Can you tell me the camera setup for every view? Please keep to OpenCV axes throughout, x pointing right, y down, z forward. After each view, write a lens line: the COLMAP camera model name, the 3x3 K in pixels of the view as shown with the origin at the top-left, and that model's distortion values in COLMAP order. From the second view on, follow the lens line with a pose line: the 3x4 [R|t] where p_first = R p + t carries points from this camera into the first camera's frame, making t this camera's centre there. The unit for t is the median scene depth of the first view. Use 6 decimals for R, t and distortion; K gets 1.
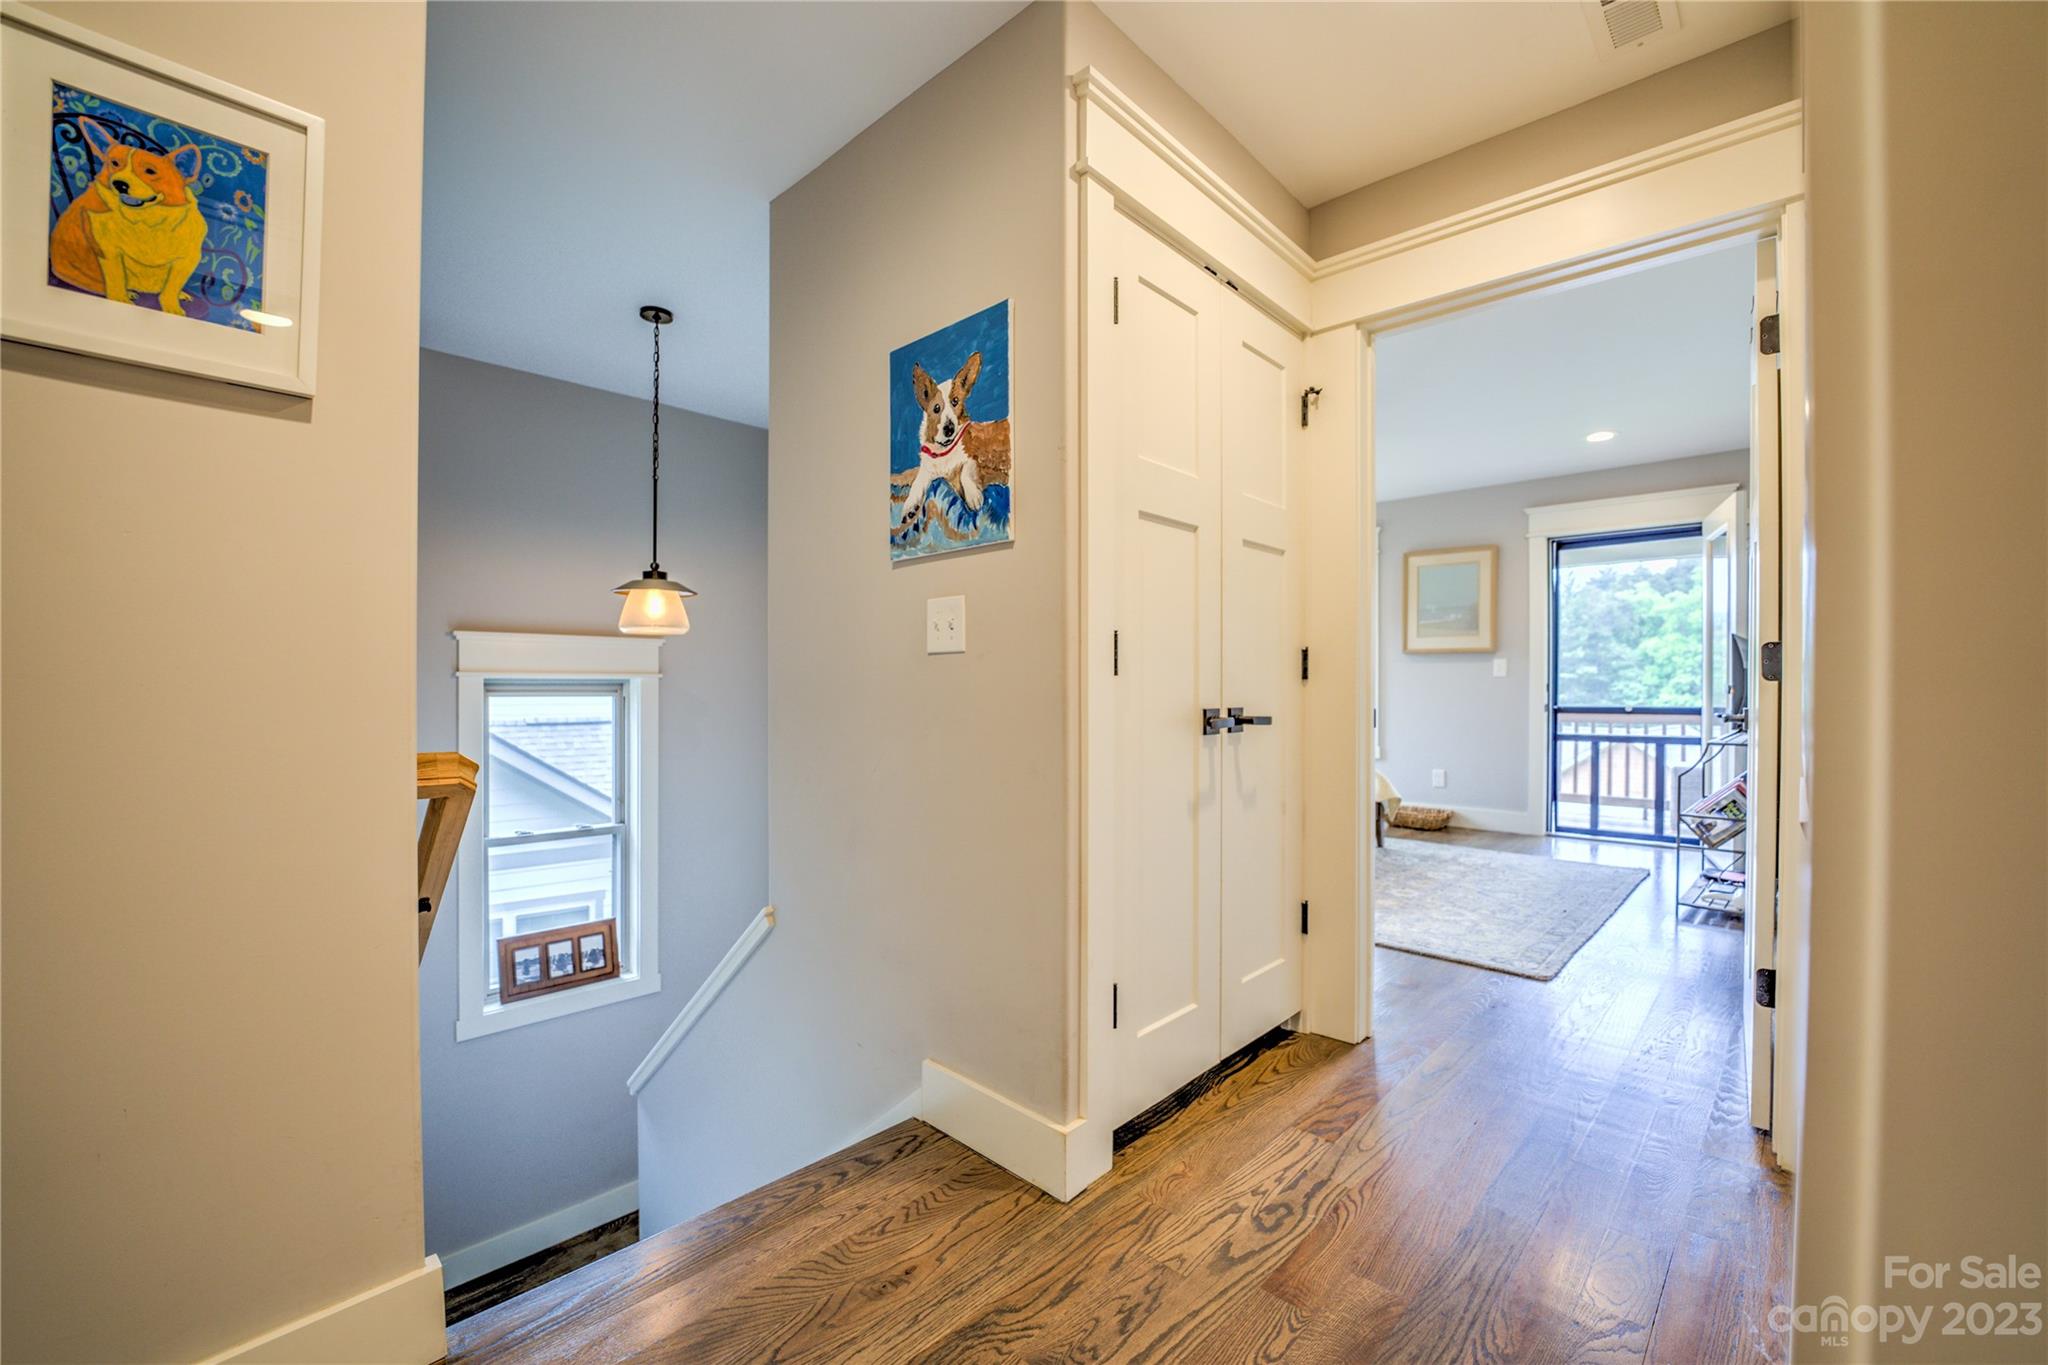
lens RADIAL K [[843.2, 0, 1032.3], [0, 843.2, 689.9], [0, 0, 1]] dist [-0.026914, 0.002468]
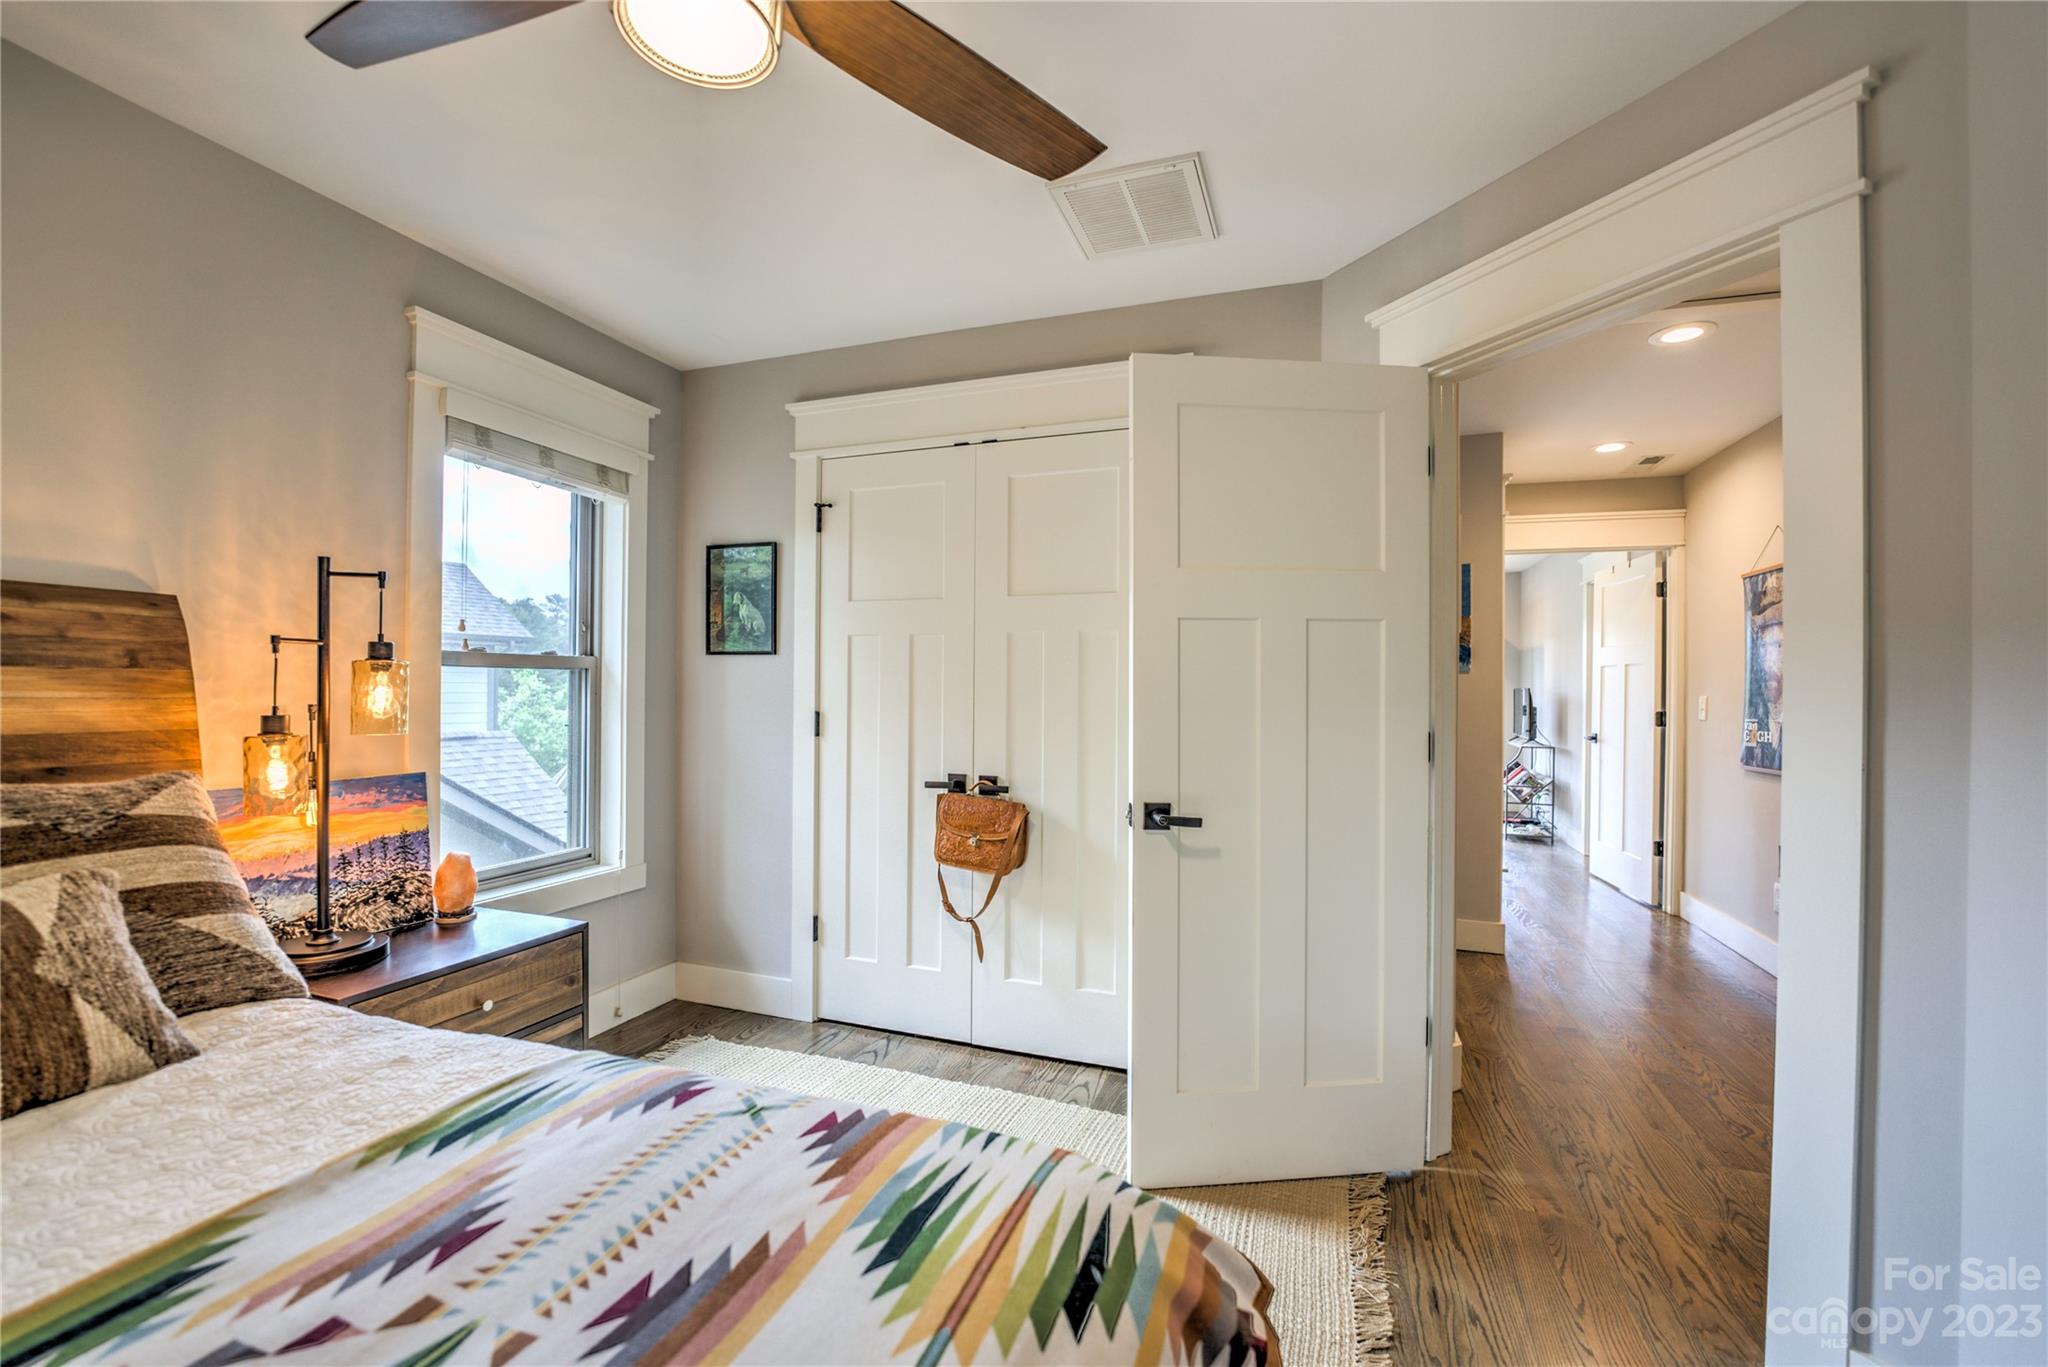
lens RADIAL K [[843.2, 0, 1024.3], [0, 843.2, 685.1], [0, 0, 1]] dist [-0.026914, 0.002468]
pose [[0.912815, 0.009607, 0.408261, -2.029540], [-0.007478, 0.999949, -0.006809, -0.112835], [-0.408305, 0.003163, 0.912840, -0.558522]]
